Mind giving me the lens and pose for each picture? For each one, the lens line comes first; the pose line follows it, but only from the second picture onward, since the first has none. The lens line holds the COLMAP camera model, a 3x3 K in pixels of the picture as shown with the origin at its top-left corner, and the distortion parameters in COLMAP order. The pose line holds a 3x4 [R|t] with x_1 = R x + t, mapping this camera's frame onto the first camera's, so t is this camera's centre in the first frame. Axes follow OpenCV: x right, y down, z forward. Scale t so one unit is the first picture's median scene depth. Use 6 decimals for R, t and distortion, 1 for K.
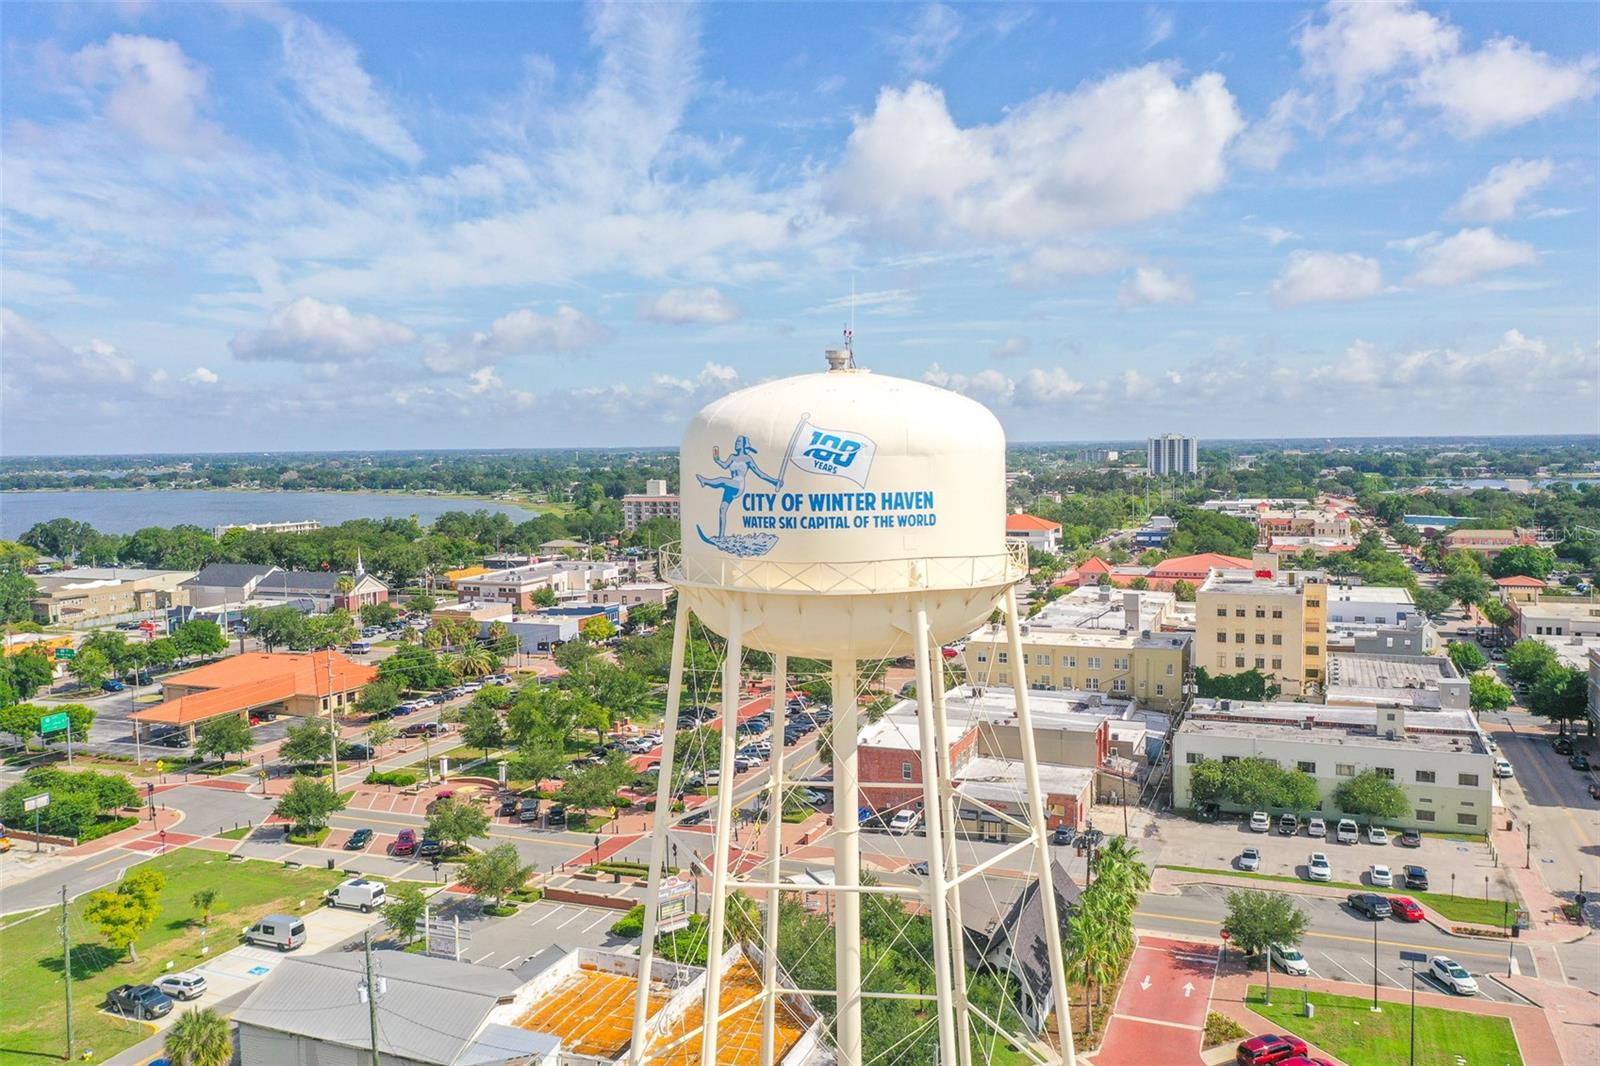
lens RADIAL K [[1255.8, 0, 800.0], [0, 1255.8, 533.0], [0, 0, 1]] dist [0.004168, -0.006731]
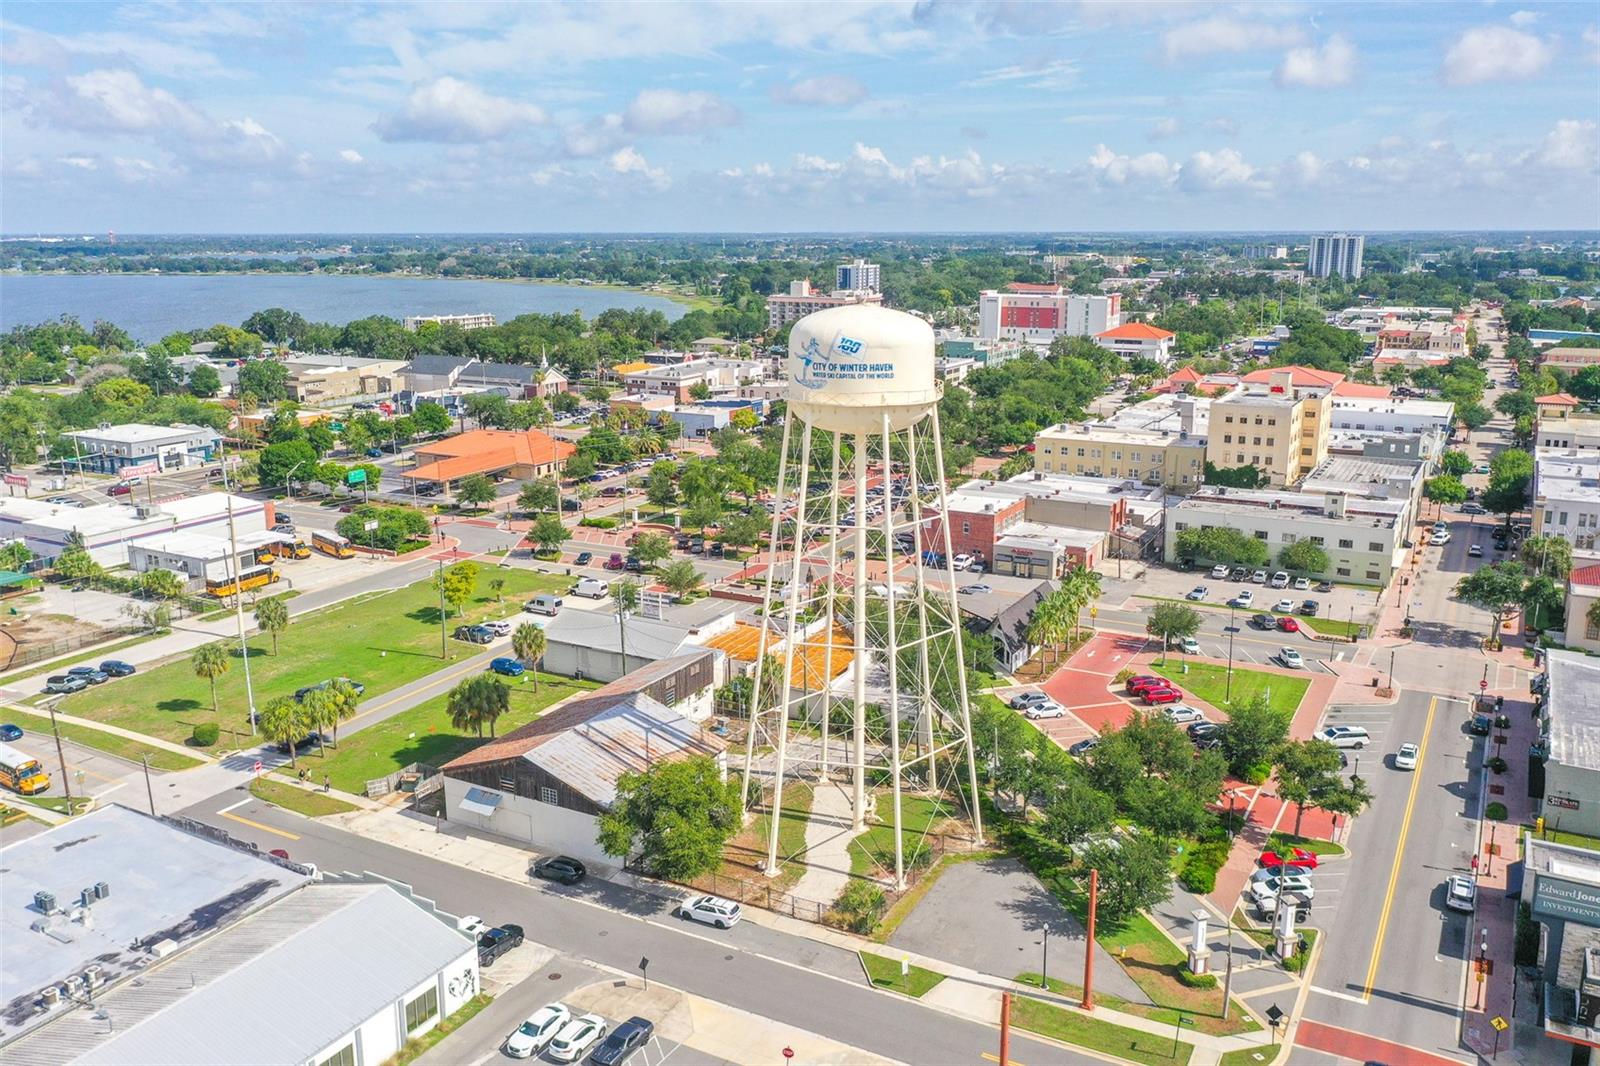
lens RADIAL K [[1286.4, 0, 800.0], [0, 1286.4, 533.0], [0, 0, 1]] dist [0.001611, -0.001722]
pose [[0.993079, 0.037525, -0.111294, 0.049738], [-0.019193, 0.986698, 0.161426, -0.024647], [0.115871, -0.158173, 0.980589, -0.337349]]
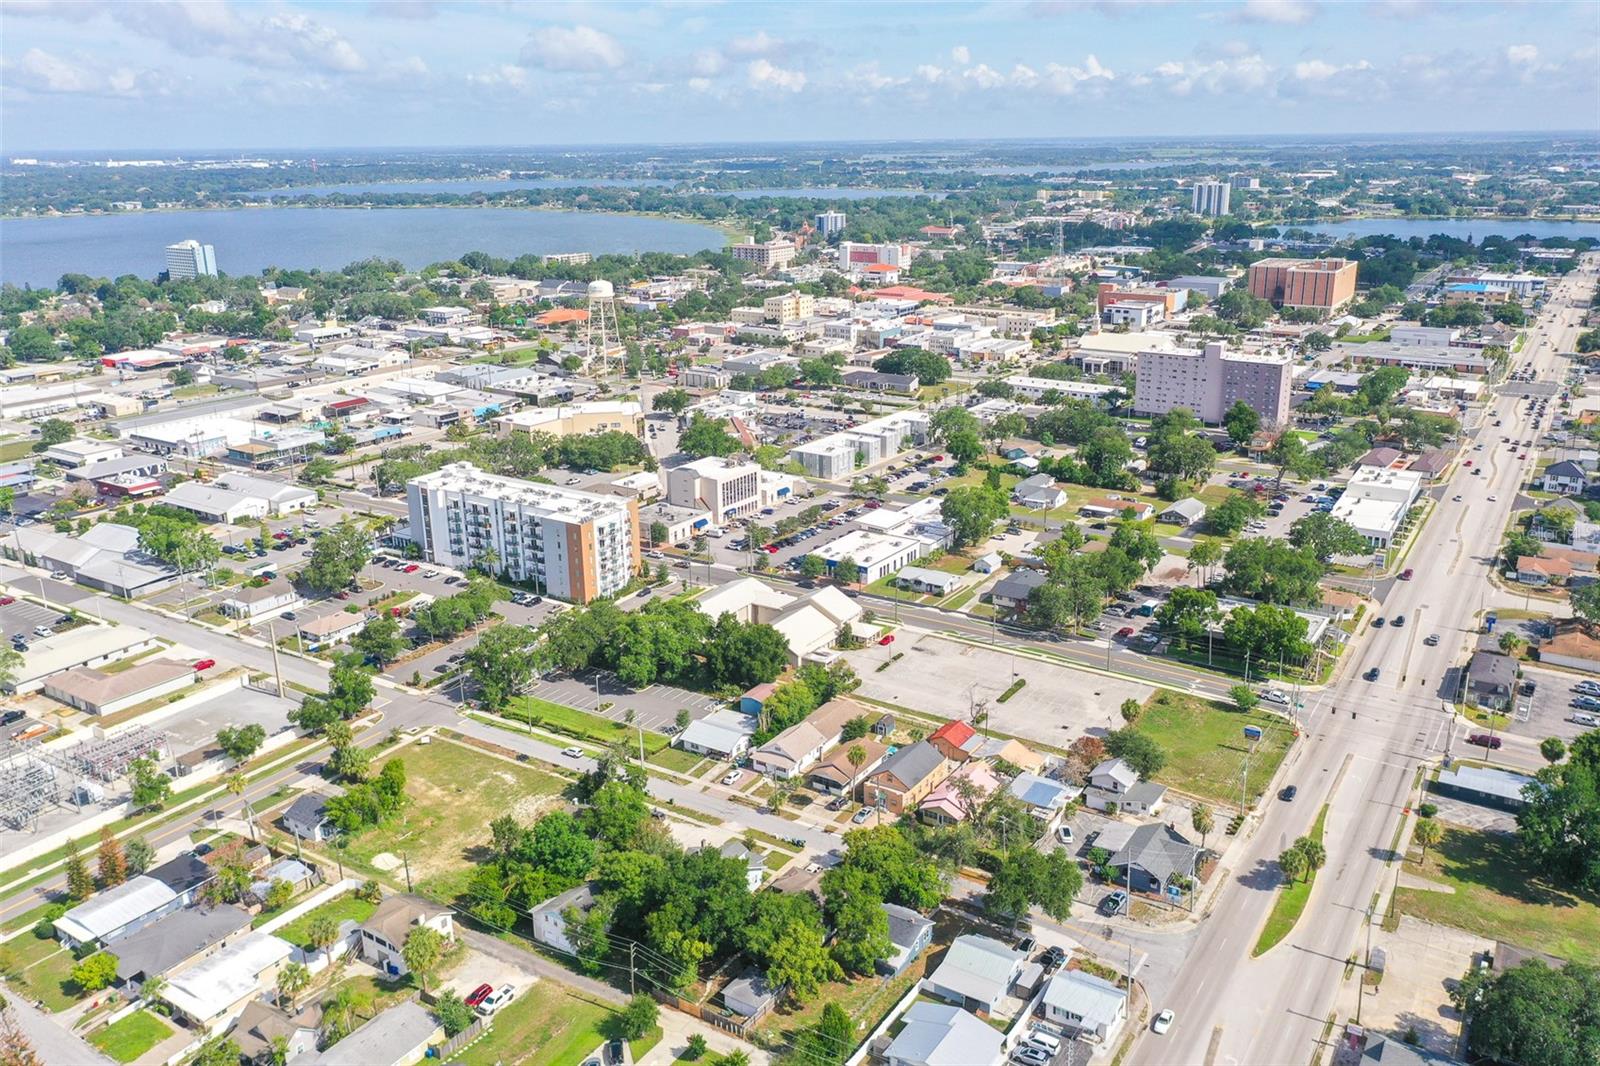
lens RADIAL K [[1255.8, 0, 800.0], [0, 1255.8, 533.0], [0, 0, 1]] dist [0.004168, -0.006731]
pose [[0.974477, 0.067761, -0.214016, 1.356183], [-0.015385, 0.971273, 0.237471, -0.190401], [0.223959, -0.228117, 0.947526, -3.113652]]
